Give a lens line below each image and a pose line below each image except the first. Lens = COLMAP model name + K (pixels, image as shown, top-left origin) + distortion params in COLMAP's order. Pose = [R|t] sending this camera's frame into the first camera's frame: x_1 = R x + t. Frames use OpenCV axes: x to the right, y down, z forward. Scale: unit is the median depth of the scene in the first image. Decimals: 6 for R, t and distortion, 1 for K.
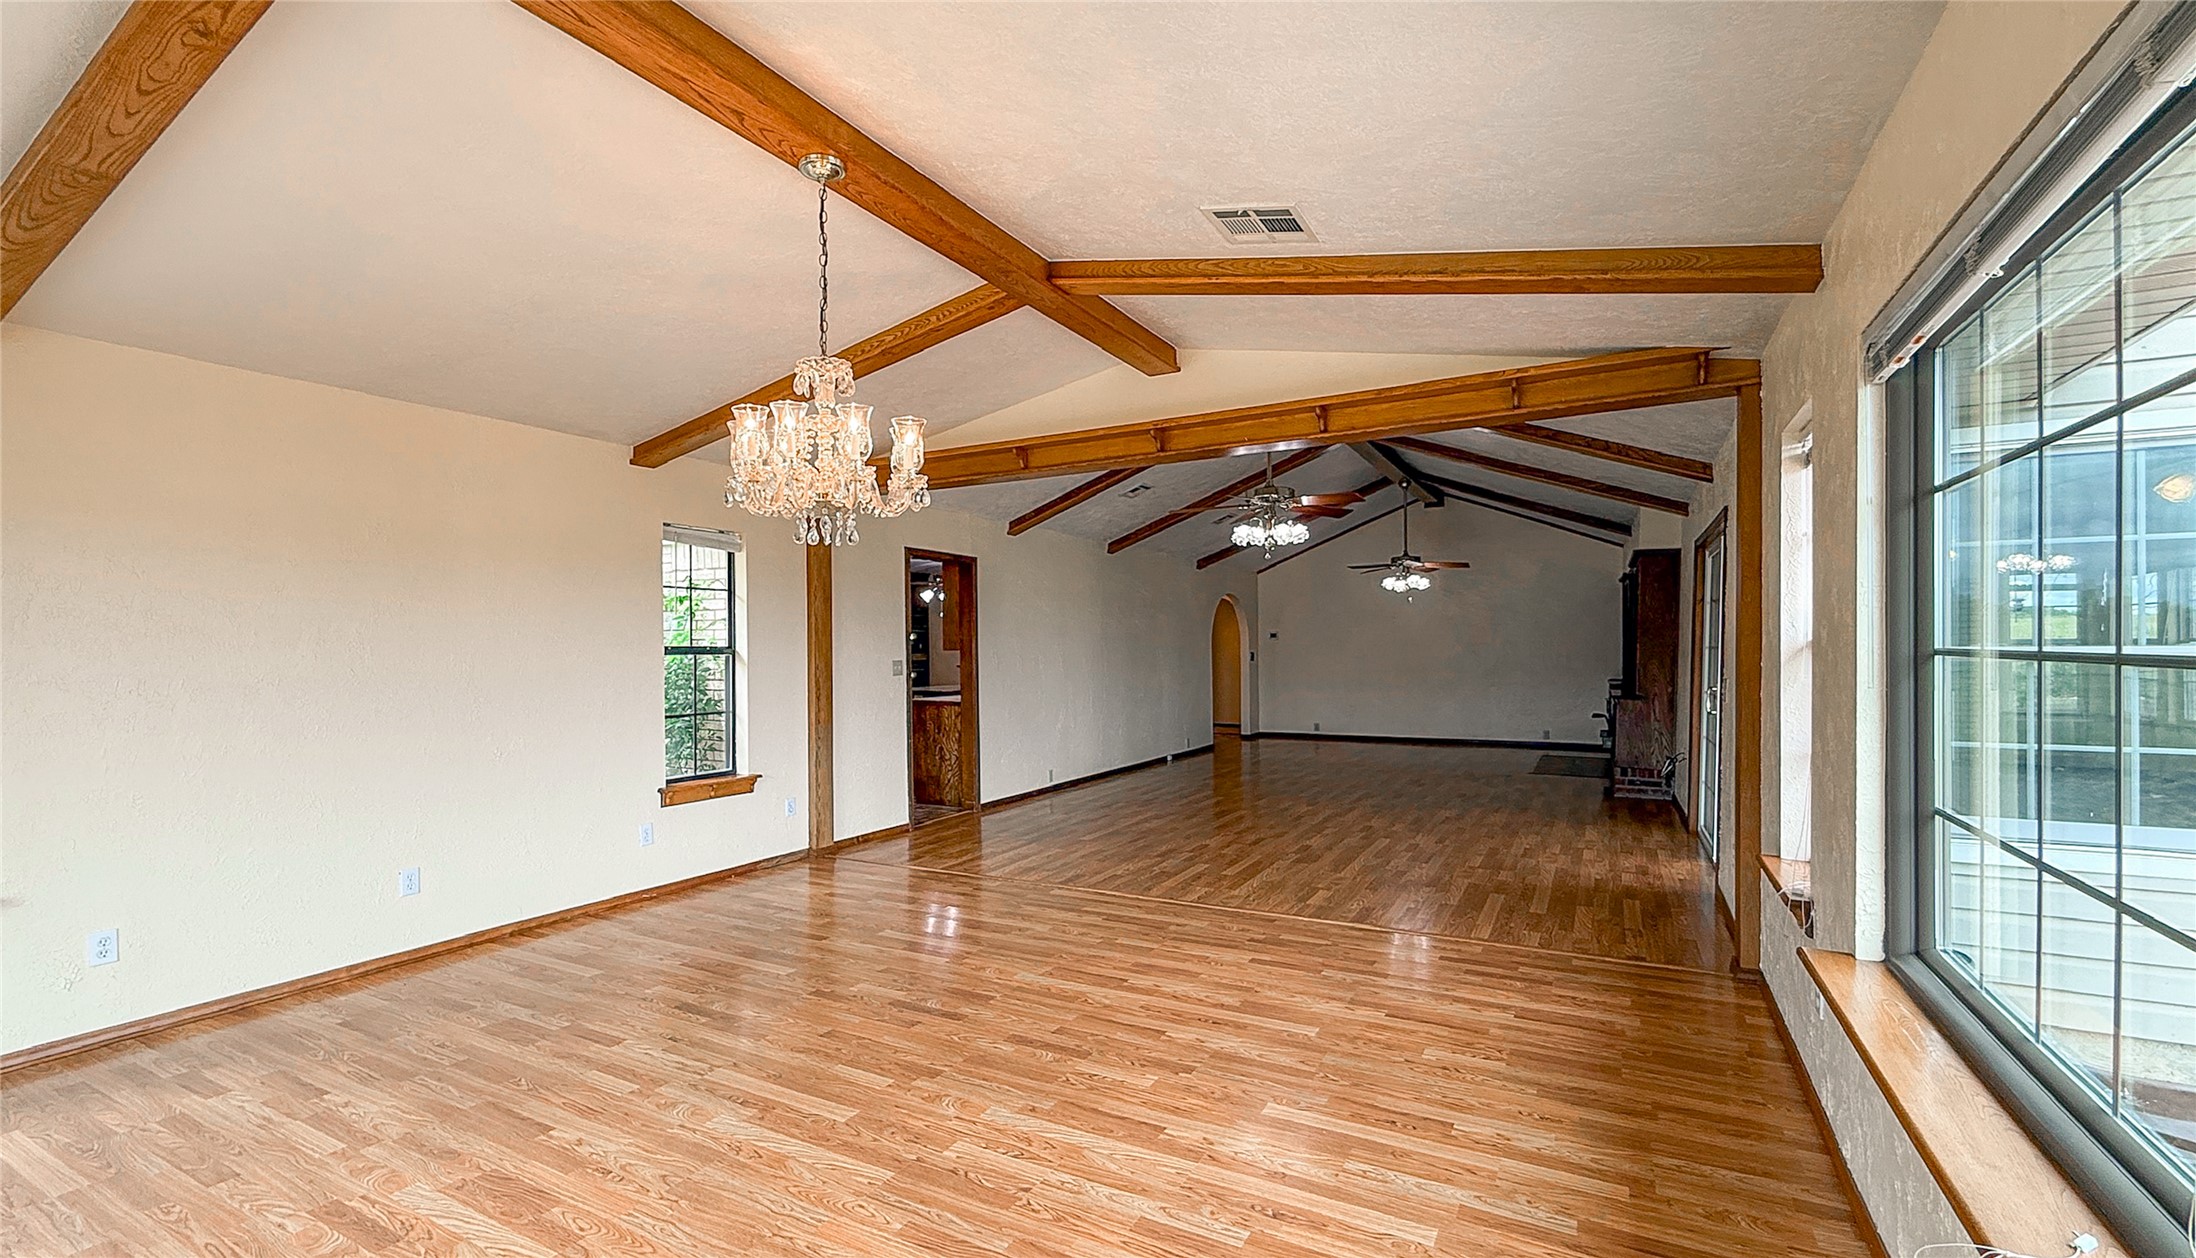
lens RADIAL K [[930.3, 0, 1096.1], [0, 930.3, 636.2], [0, 0, 1]] dist [-0.003335, 0.001225]
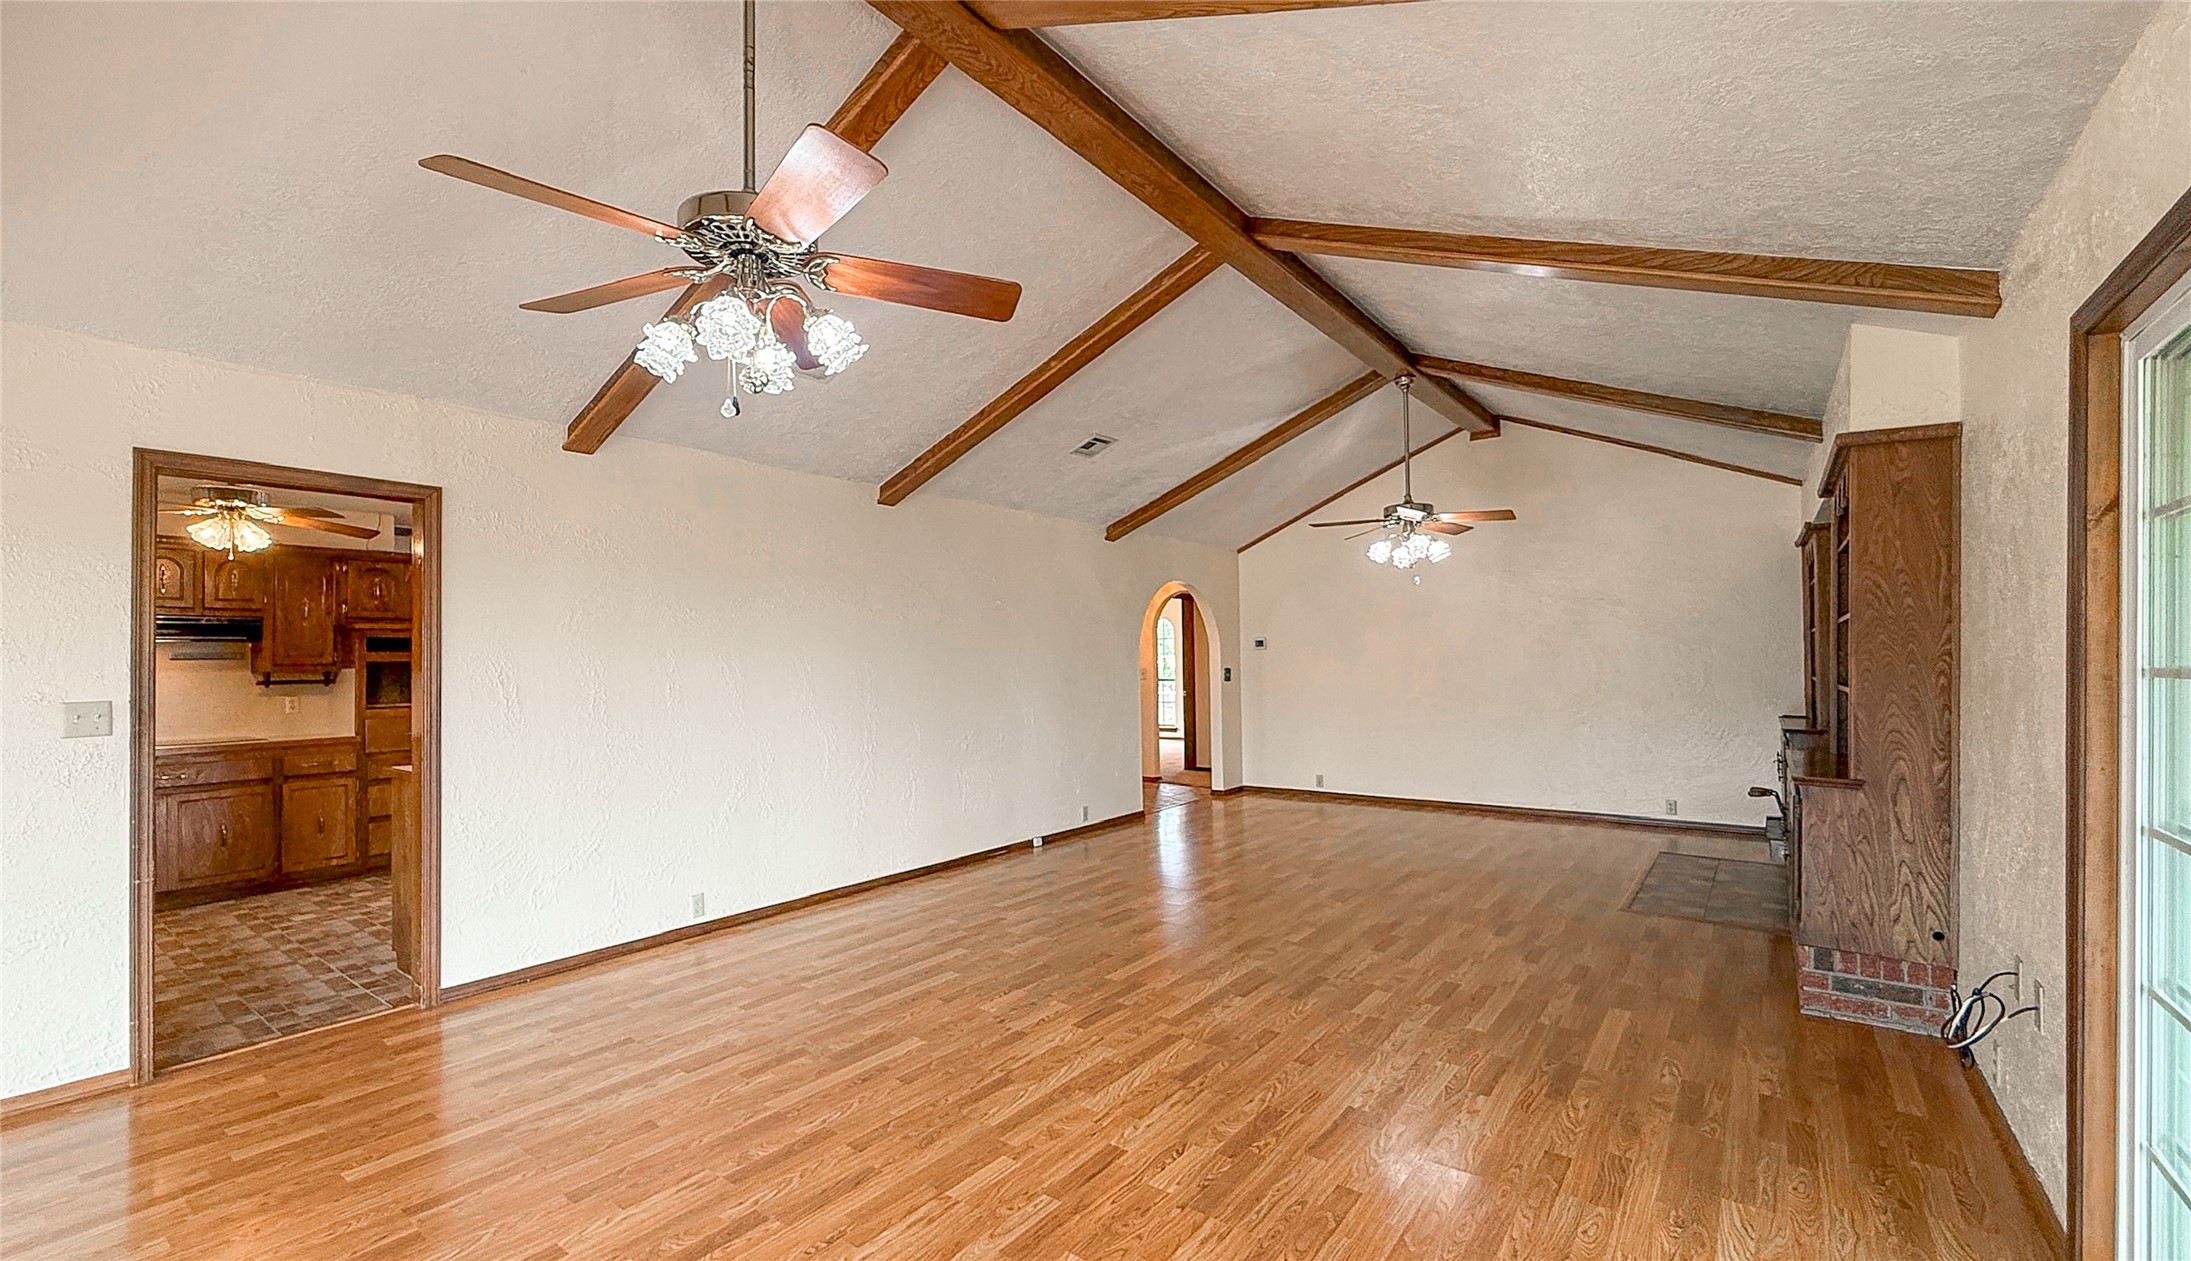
lens RADIAL K [[980.6, 0, 1135.8], [0, 980.6, 624.5], [0, 0, 1]] dist [0.001856, -0.000160]
pose [[0.997127, -0.007513, -0.075380, 0.422599], [0.005778, 0.999714, -0.023216, 0.004541], [0.075533, 0.022714, 0.996885, 0.766681]]
